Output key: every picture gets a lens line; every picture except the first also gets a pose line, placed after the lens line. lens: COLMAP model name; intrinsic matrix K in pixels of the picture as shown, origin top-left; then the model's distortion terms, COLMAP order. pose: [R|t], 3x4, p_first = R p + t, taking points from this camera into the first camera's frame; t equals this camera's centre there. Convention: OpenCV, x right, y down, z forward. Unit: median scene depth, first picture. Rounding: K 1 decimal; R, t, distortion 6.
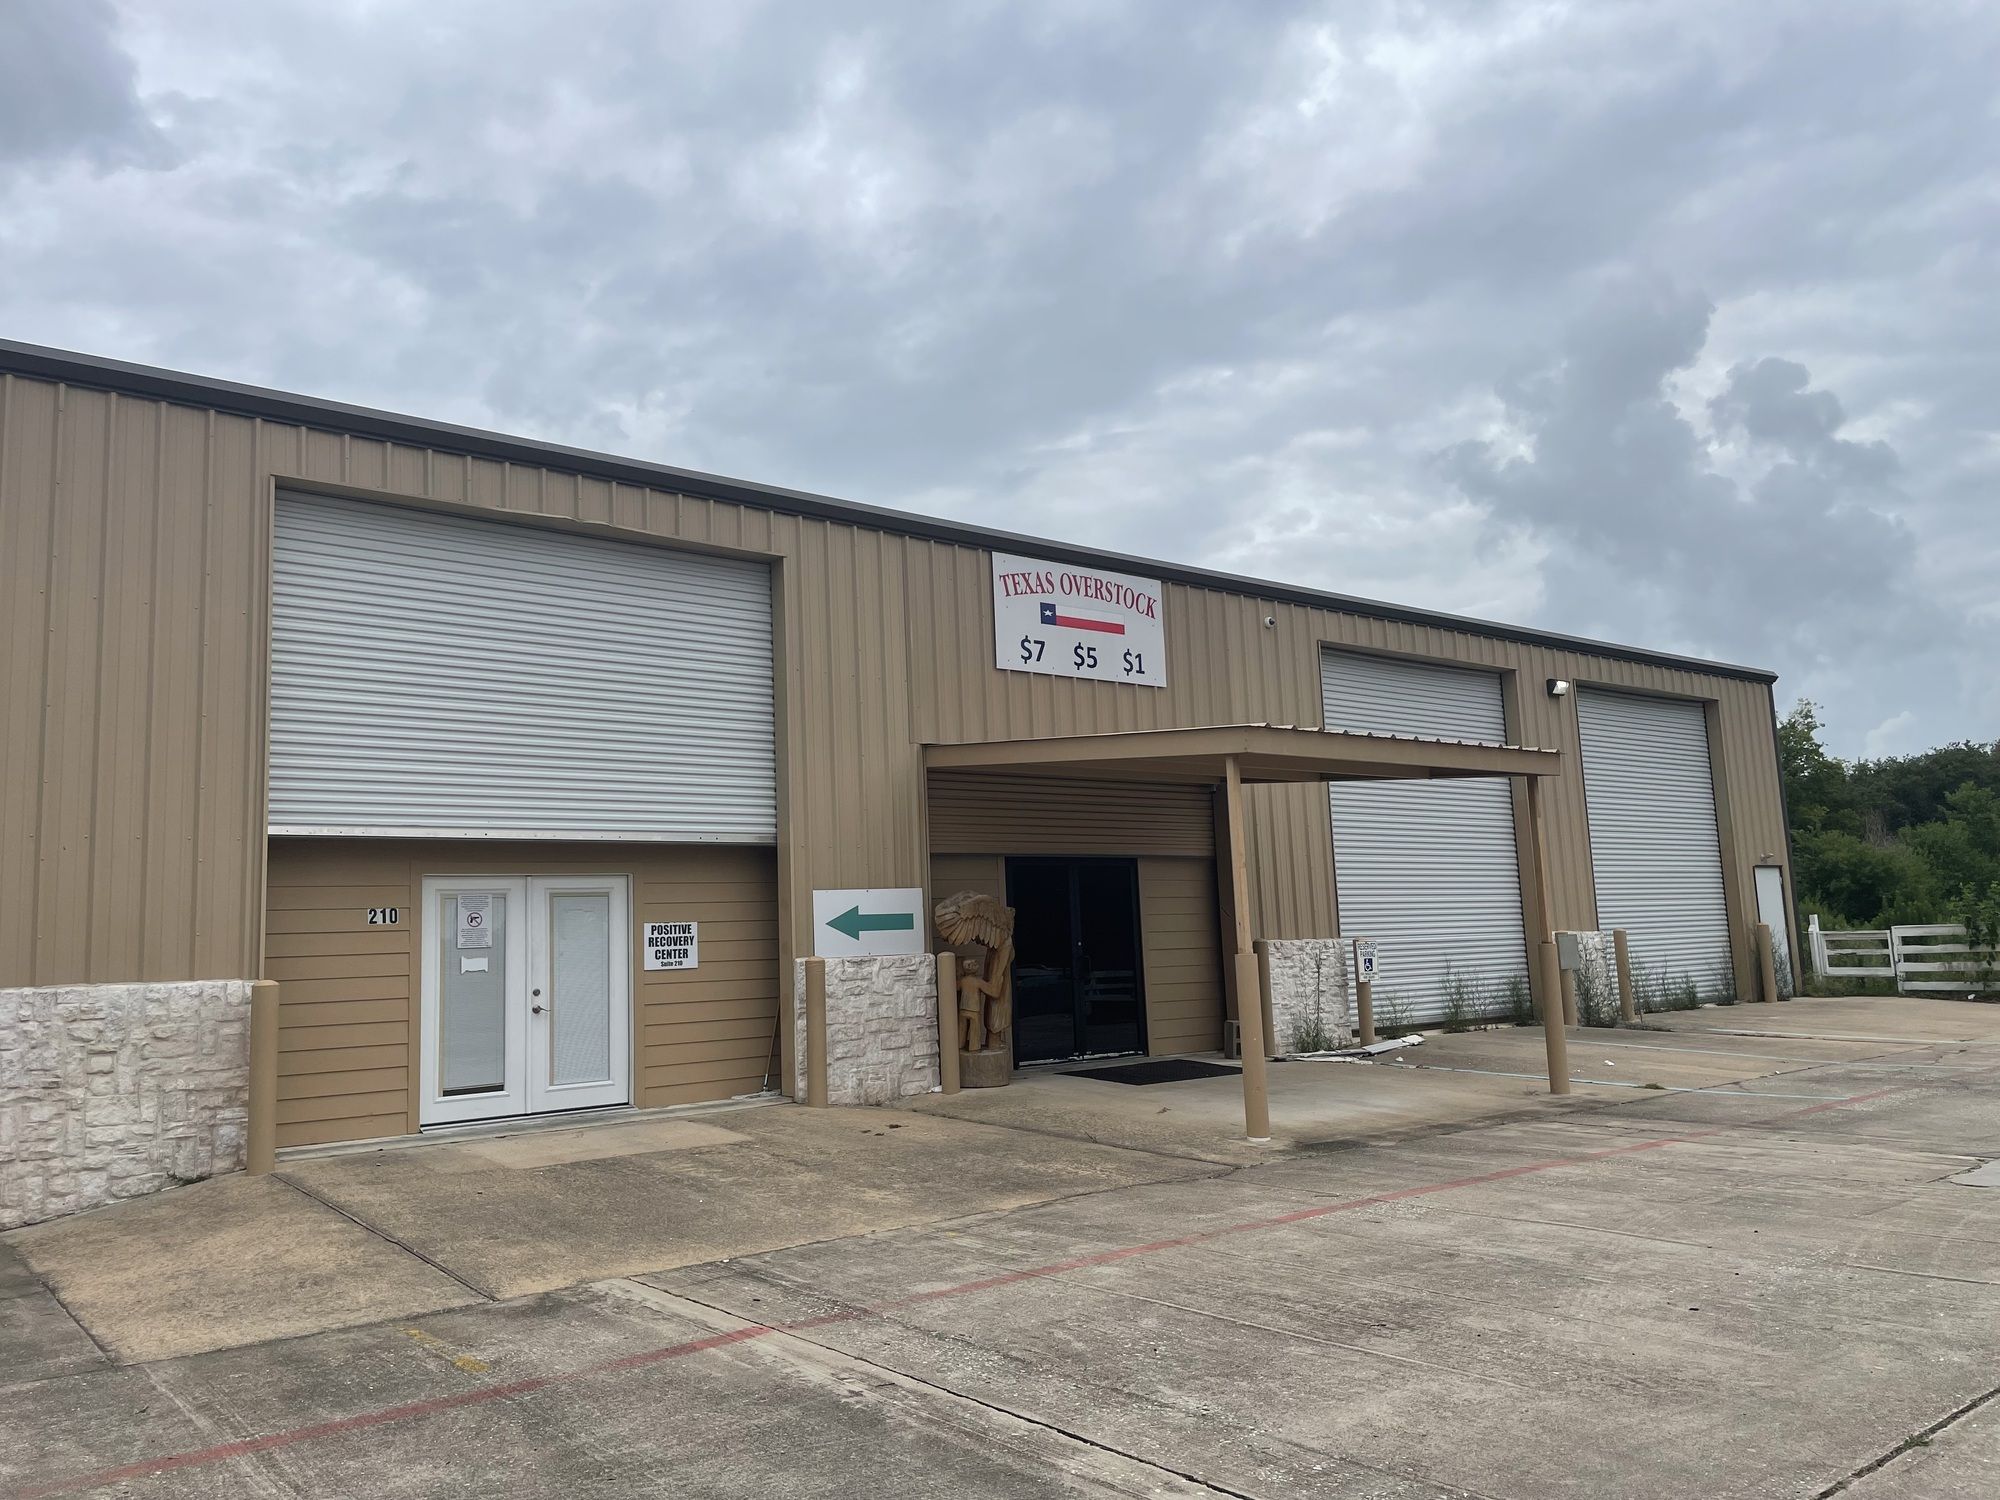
lens RADIAL K [[1510.1, 0, 1011.0], [0, 1510.1, 743.6], [0, 0, 1]] dist [0.077496, -0.090585]
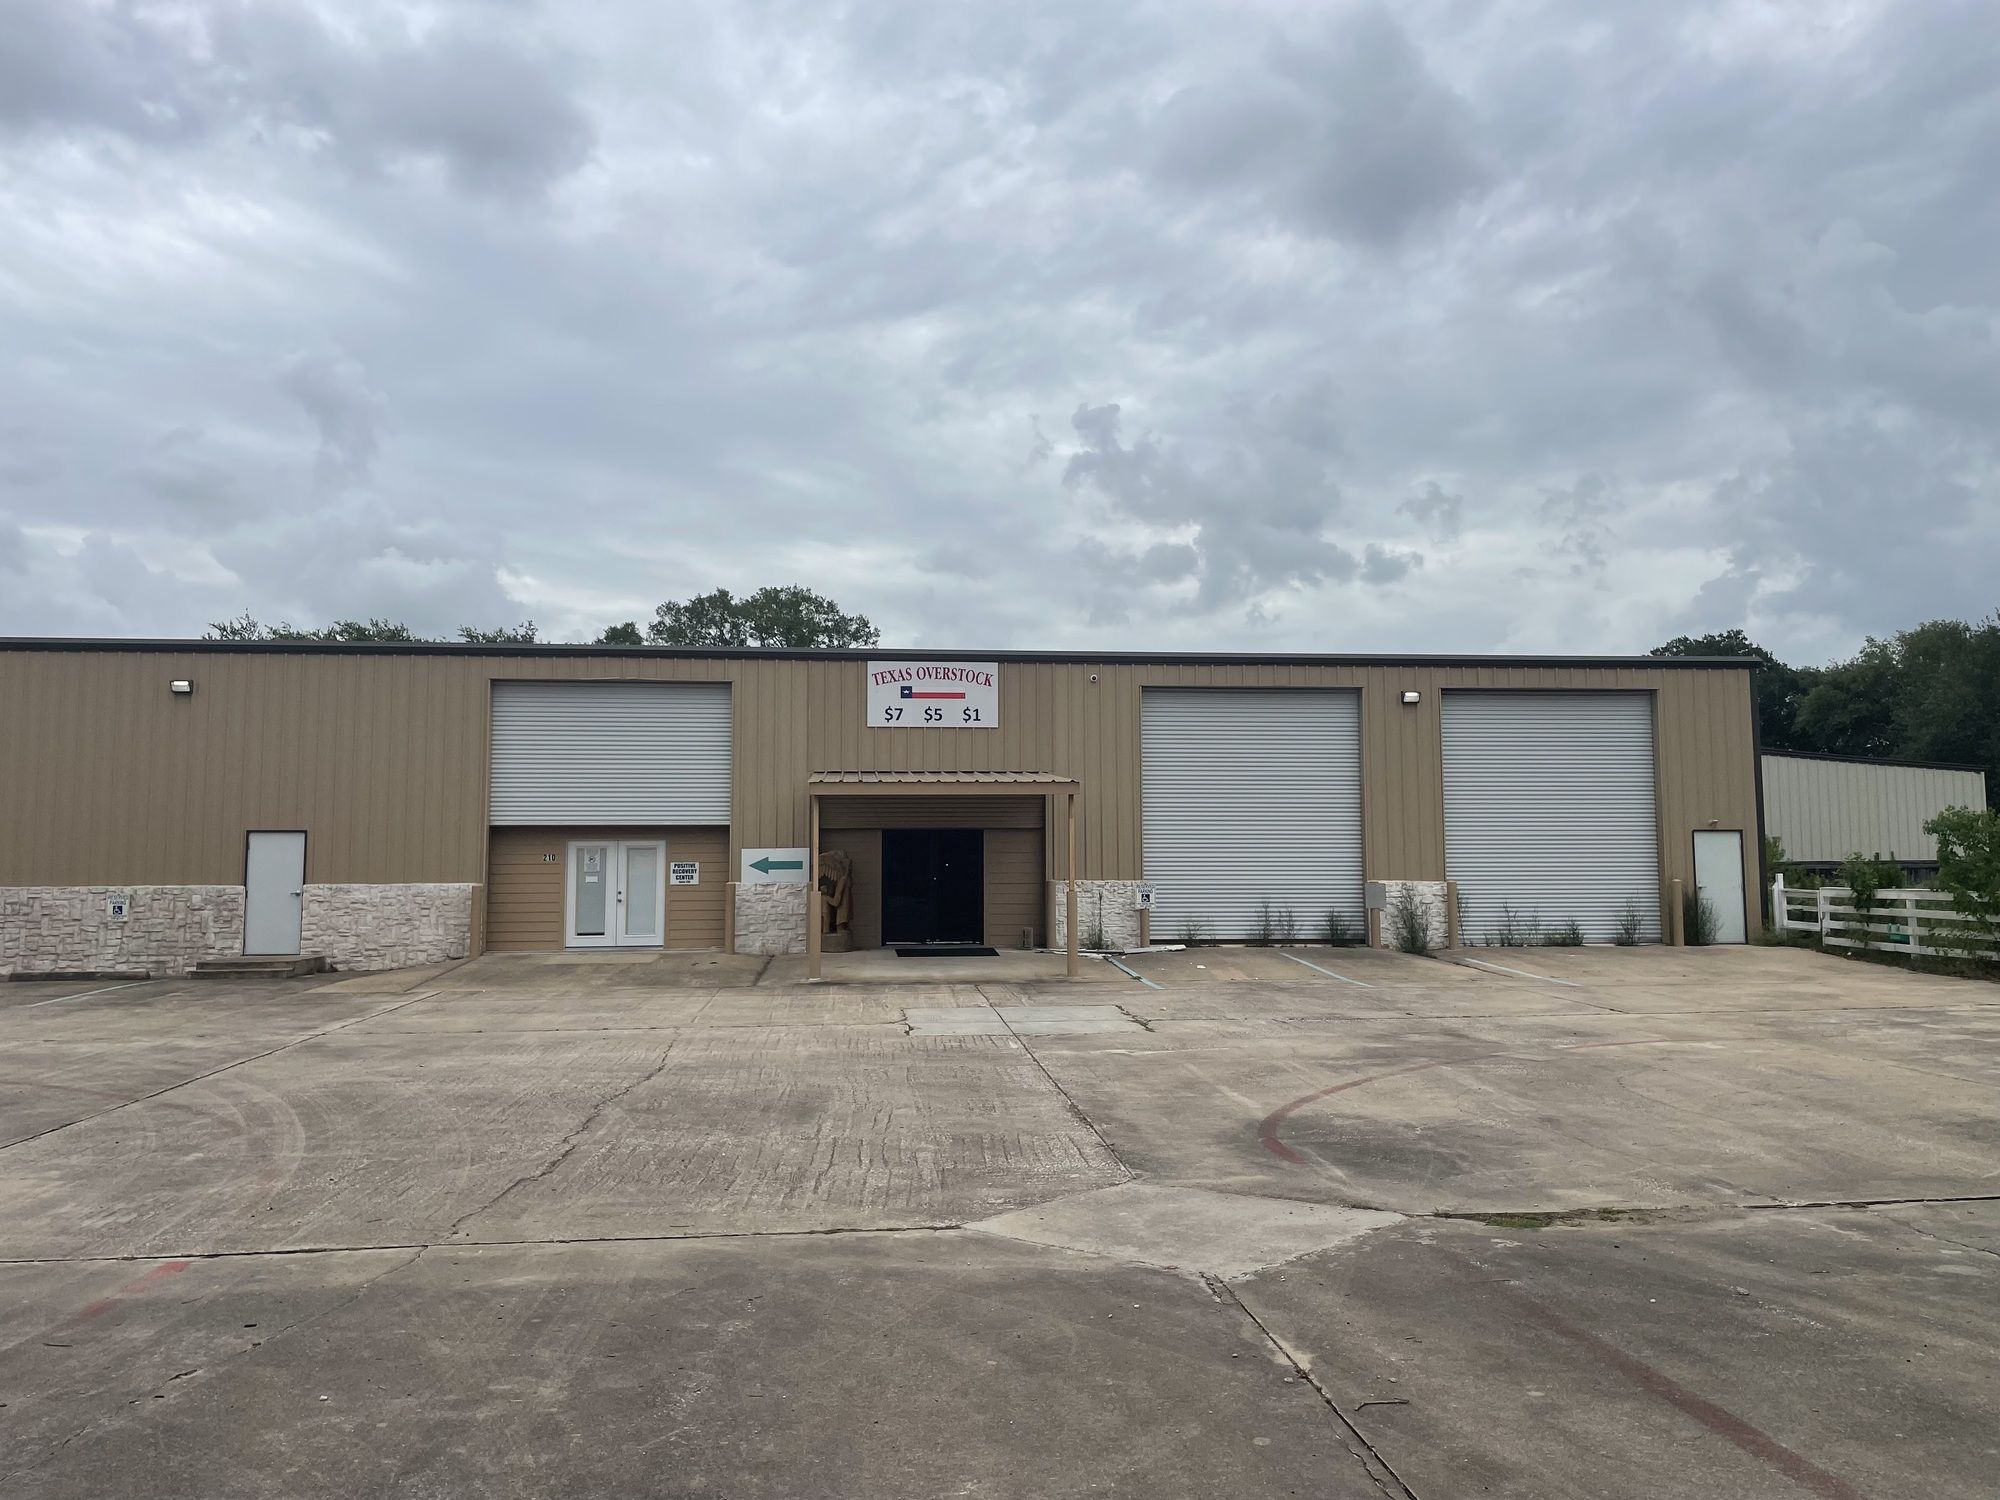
lens RADIAL K [[1507.7, 0, 997.5], [0, 1507.7, 734.7], [0, 0, 1]] dist [0.084841, -0.103497]
pose [[0.832588, -0.008536, -0.553827, 1.075219], [0.045796, 0.997519, 0.053473, -0.124348], [0.551997, -0.069884, 0.830913, -0.401299]]
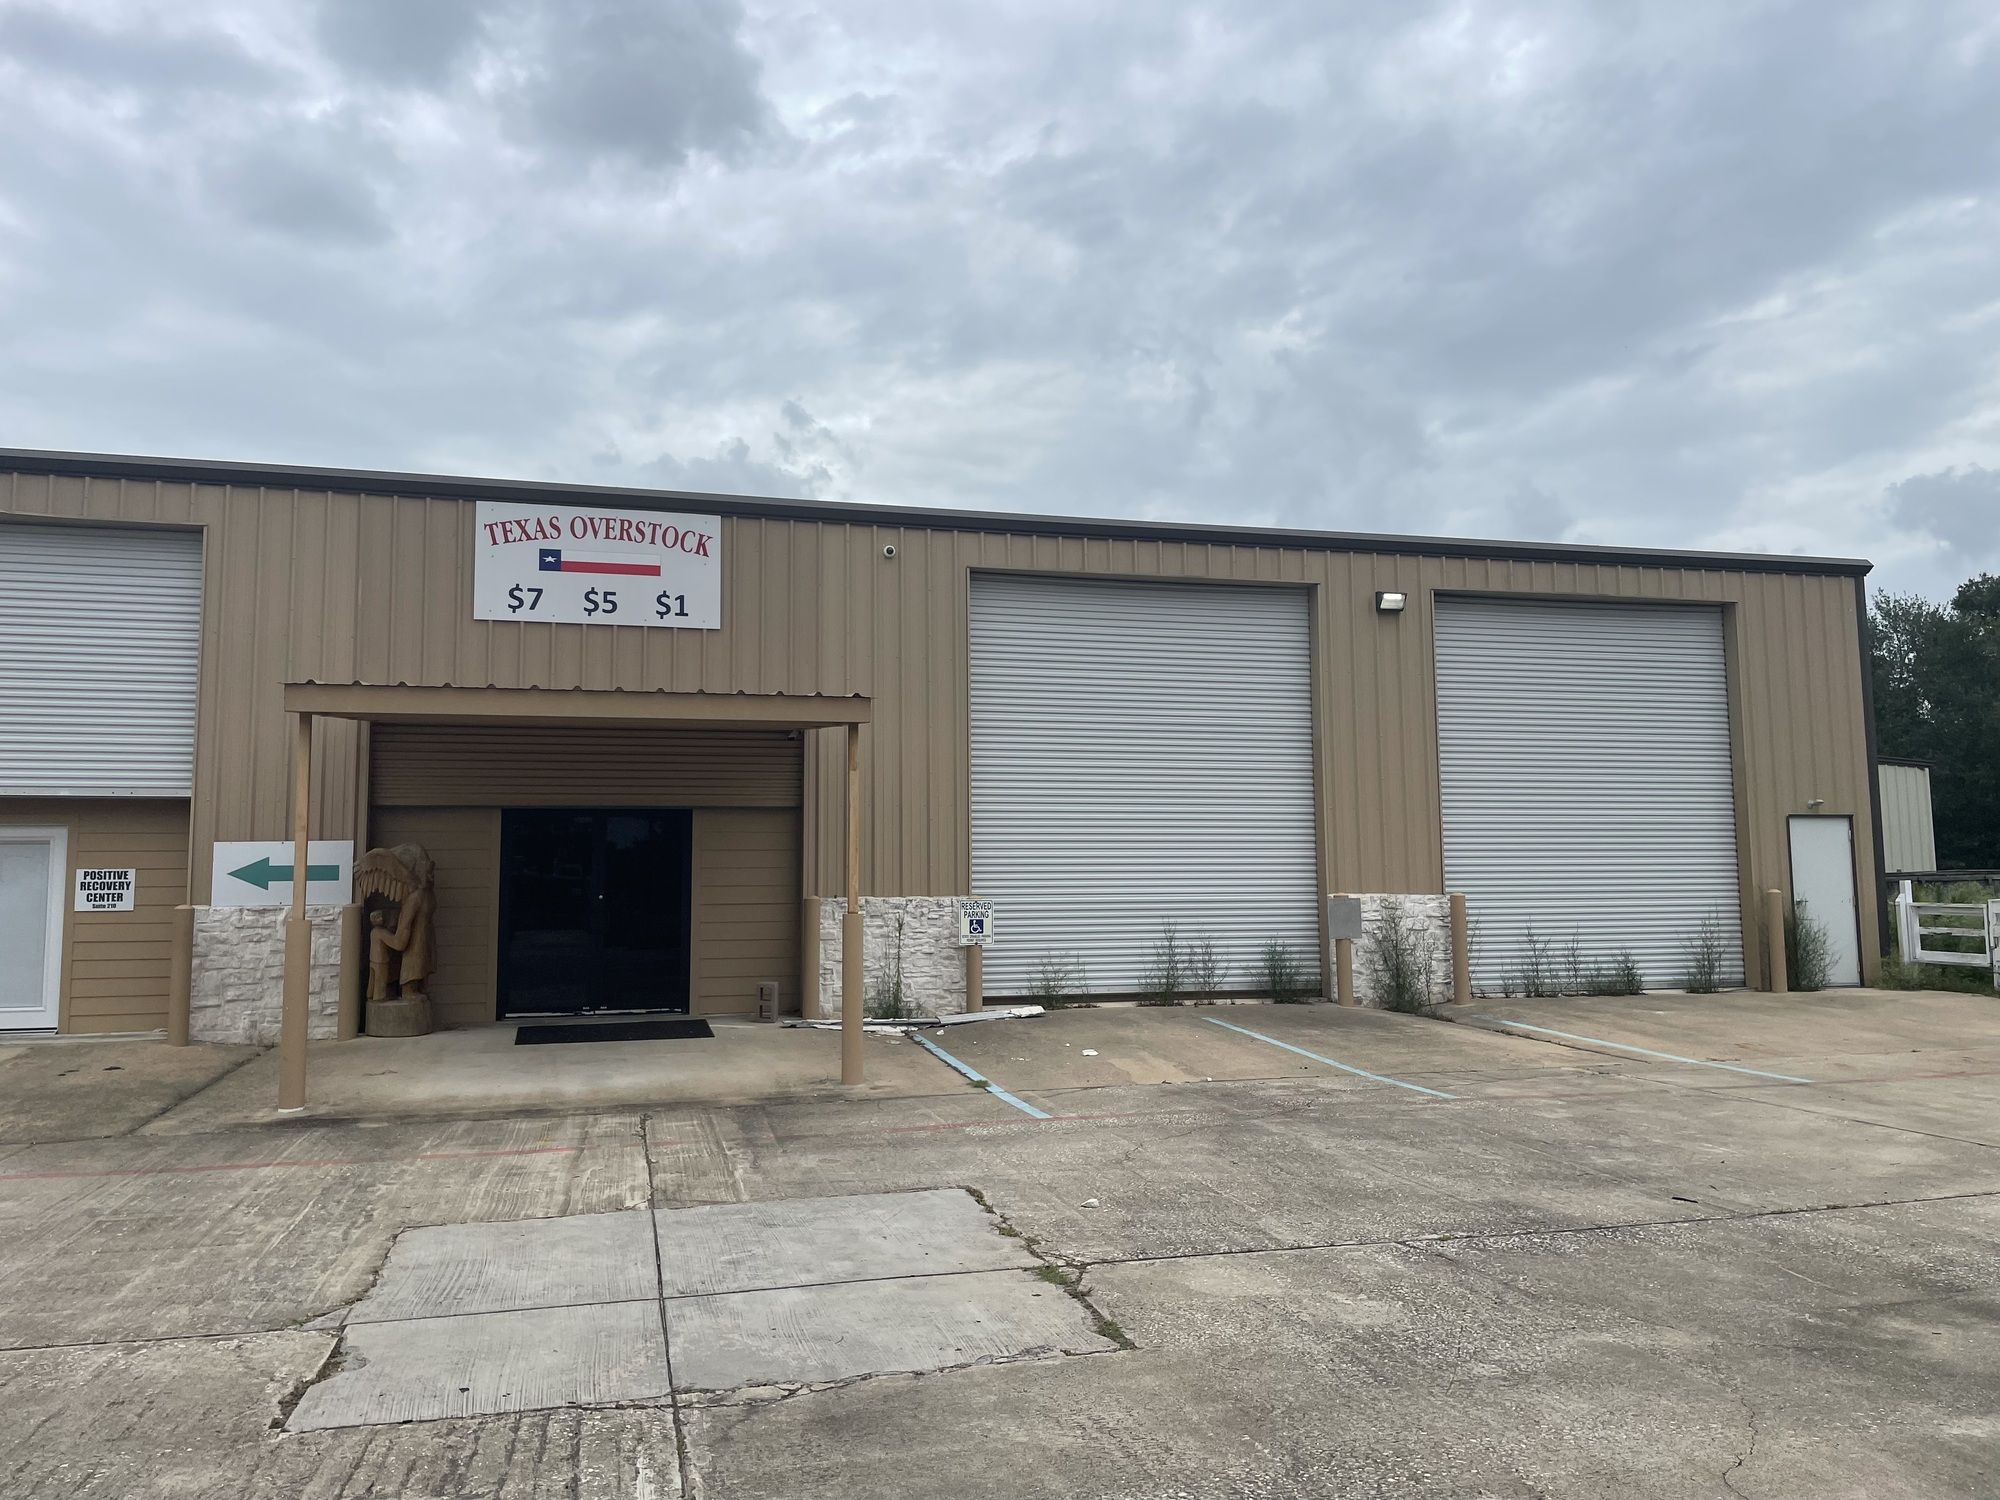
lens RADIAL K [[1505.7, 0, 1015.4], [0, 1505.7, 752.8], [0, 0, 1]] dist [0.091742, -0.127191]
pose [[0.913676, -0.004362, -0.406419, 0.689605], [0.027849, 0.998264, 0.051891, -0.004149], [0.405487, -0.058730, 0.912212, 0.218393]]
